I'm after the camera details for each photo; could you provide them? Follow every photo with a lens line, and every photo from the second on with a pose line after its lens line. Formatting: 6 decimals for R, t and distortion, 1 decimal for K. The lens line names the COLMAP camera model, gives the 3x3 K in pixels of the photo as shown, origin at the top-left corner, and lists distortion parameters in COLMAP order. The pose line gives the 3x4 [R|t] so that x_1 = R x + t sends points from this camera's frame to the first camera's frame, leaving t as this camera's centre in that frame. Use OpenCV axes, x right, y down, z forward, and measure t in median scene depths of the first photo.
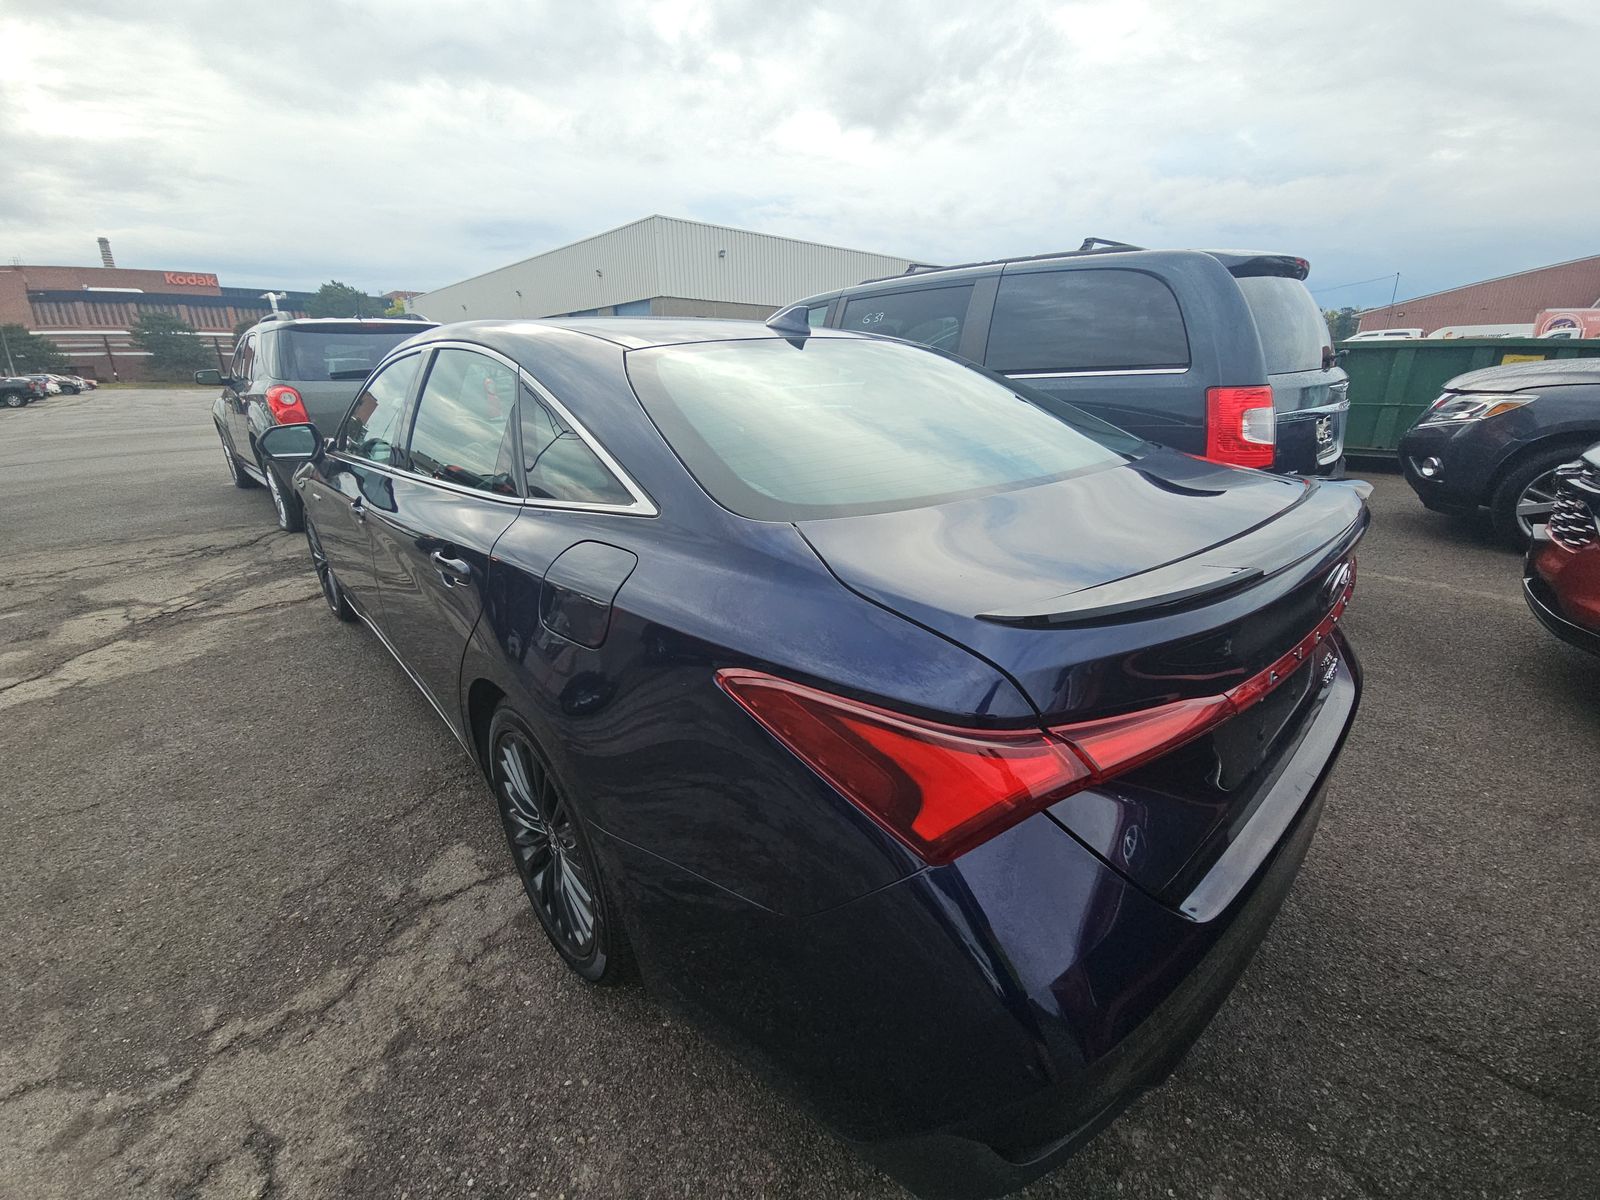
lens RADIAL K [[637.9, 0, 806.0], [0, 637.9, 591.7], [0, 0, 1]] dist [0.031201, -0.020736]
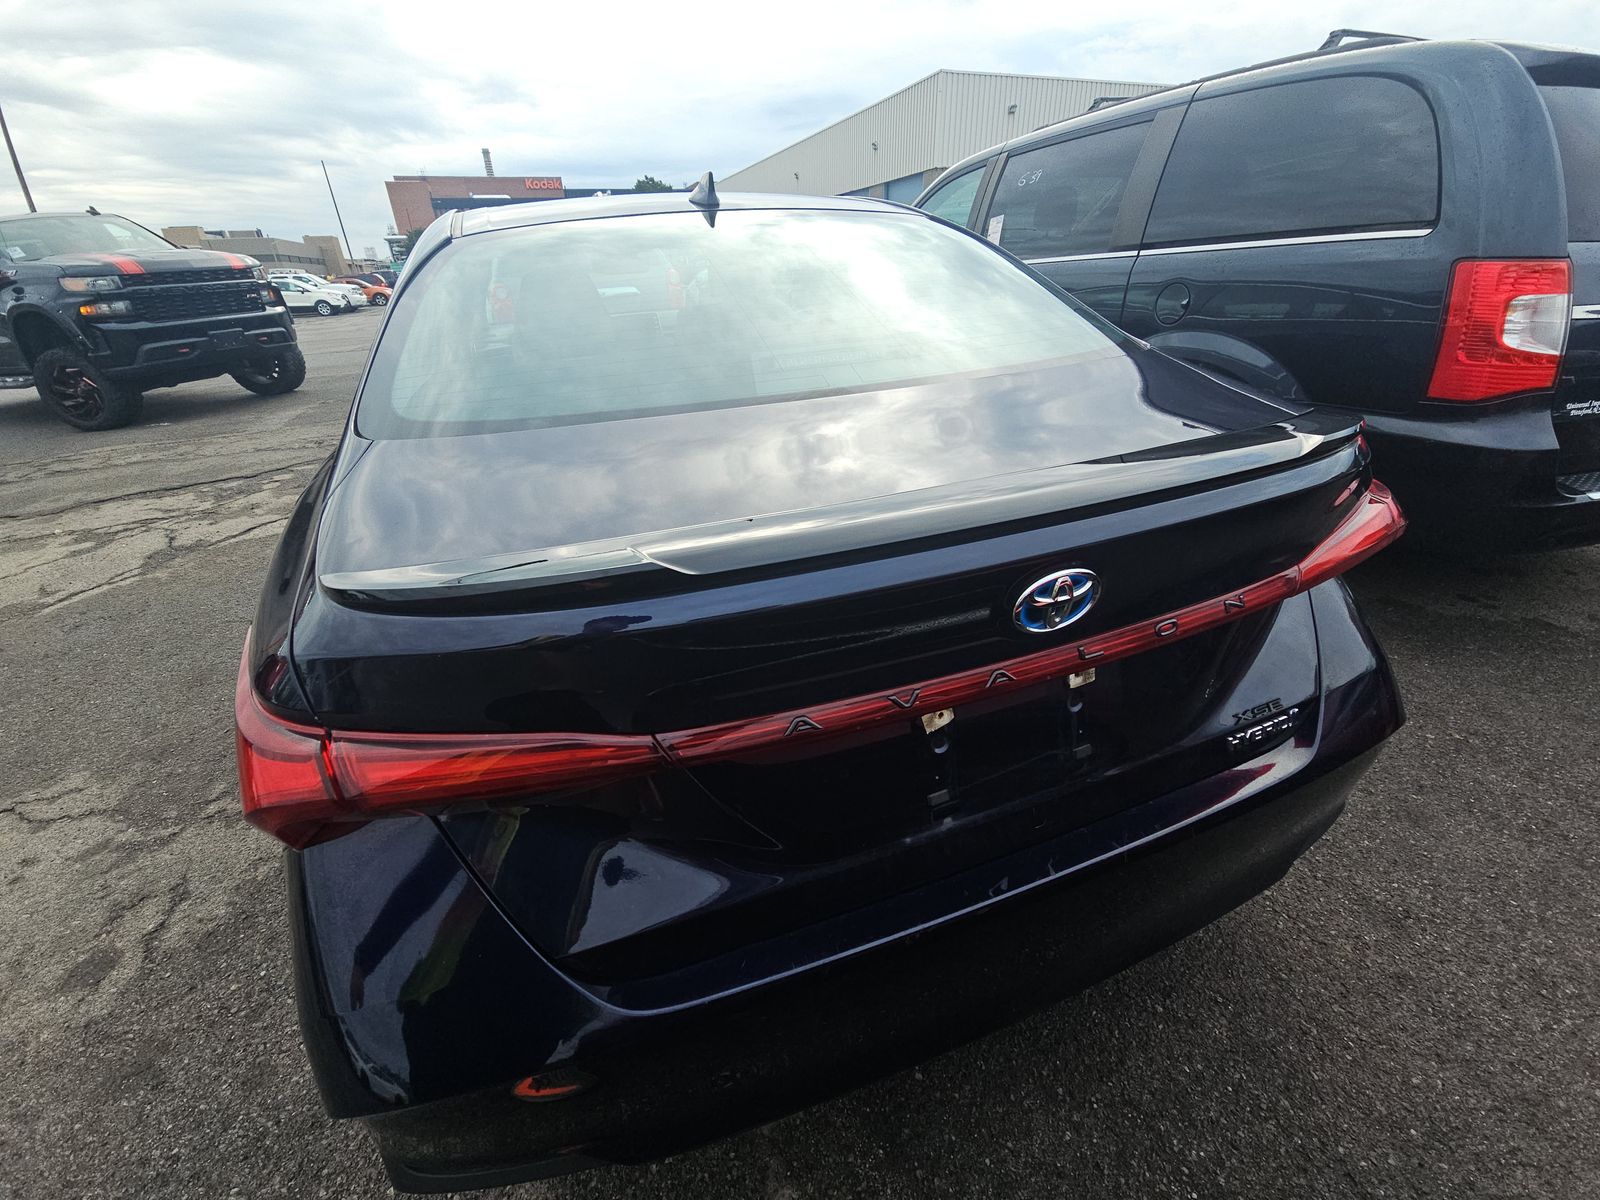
lens RADIAL K [[637.9, 0, 806.0], [0, 637.9, 591.7], [0, 0, 1]] dist [0.031201, -0.020736]
pose [[0.927163, 0.146143, -0.344980, 0.446503], [-0.092314, 0.981508, 0.167694, -0.057635], [0.363107, -0.123633, 0.923509, 0.195812]]
